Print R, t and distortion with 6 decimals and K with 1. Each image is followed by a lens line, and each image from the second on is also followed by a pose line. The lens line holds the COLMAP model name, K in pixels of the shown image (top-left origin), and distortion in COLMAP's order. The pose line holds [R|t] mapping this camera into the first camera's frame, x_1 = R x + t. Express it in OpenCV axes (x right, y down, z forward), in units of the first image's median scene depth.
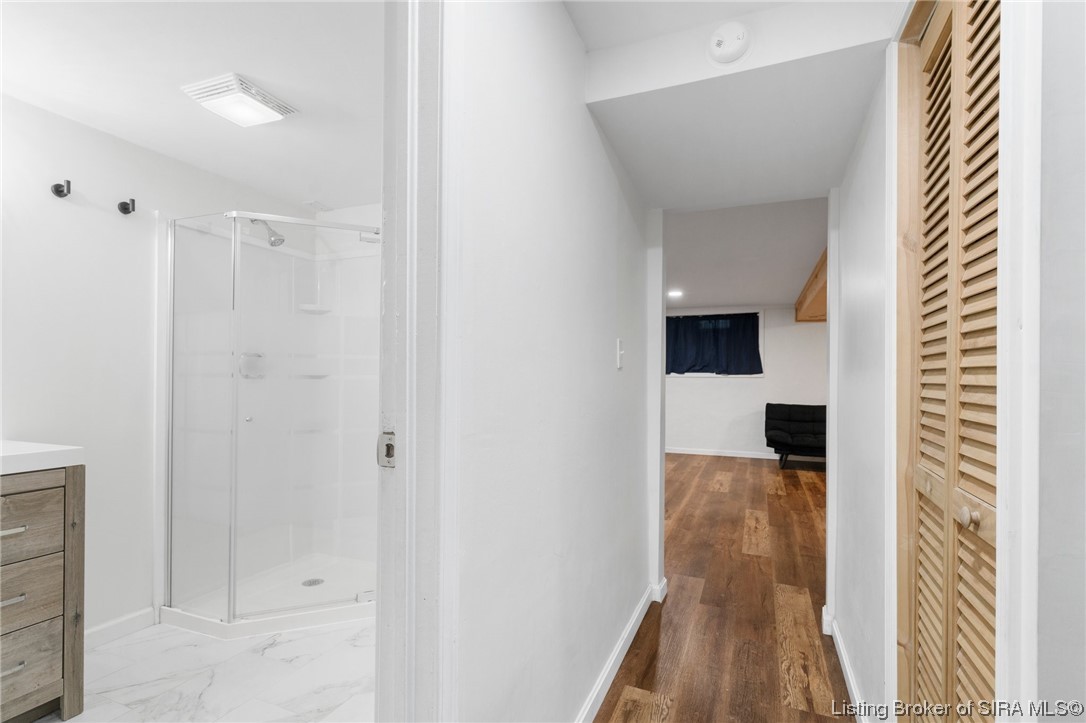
lens RADIAL K [[528.5, 0, 544.5], [0, 528.5, 381.6], [0, 0, 1]] dist [0.000501, 0.000007]
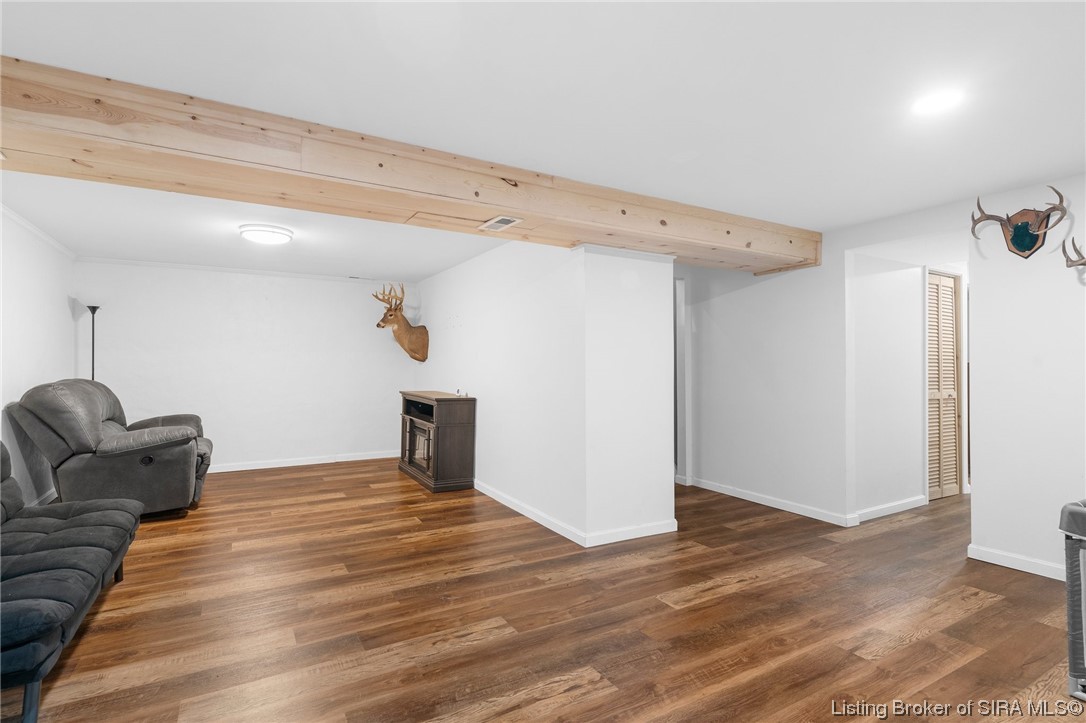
lens RADIAL K [[525.8, 0, 543.0], [0, 525.8, 361.5], [0, 0, 1]] dist [-0.000447, -0.000165]
pose [[-0.788801, -0.002124, 0.614645, 0.124203], [-0.002040, 0.999998, 0.000839, -0.010430], [-0.614645, -0.000592, -0.788804, 1.182207]]
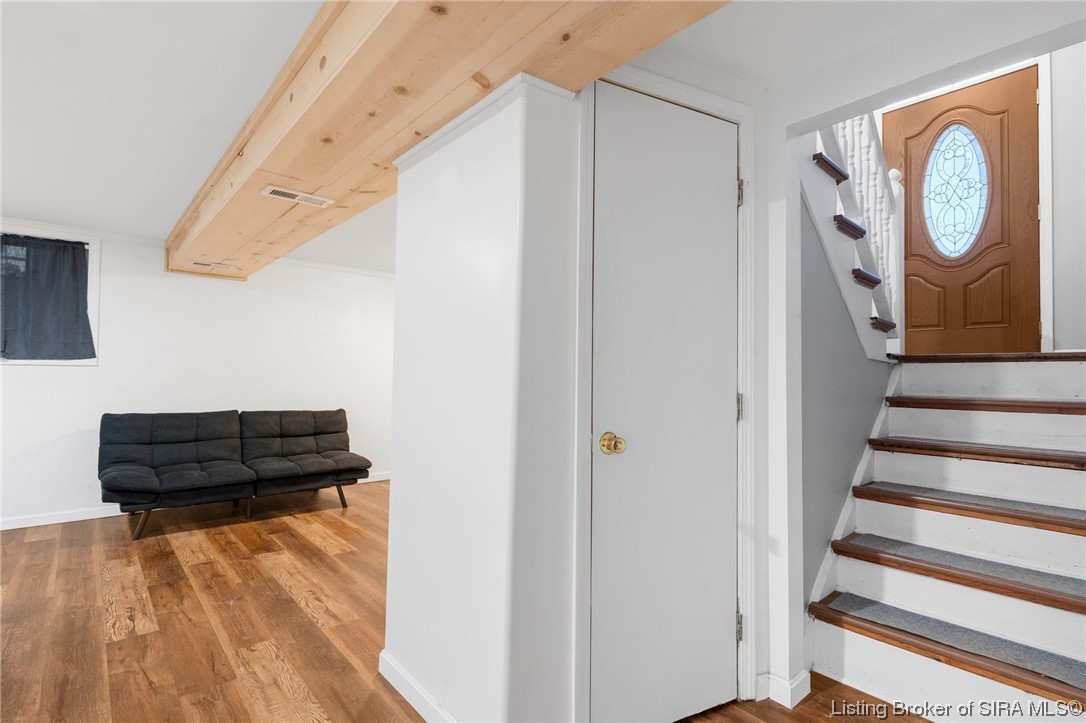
lens RADIAL K [[516.5, 0, 543.0], [0, 516.5, 361.5], [0, 0, 1]] dist [-0.001802, -0.000434]
pose [[0.442204, 0.022463, 0.896633, 0.182983], [0.001013, 0.999673, -0.025544, 0.001749], [-0.896914, 0.012204, 0.442037, 0.455660]]
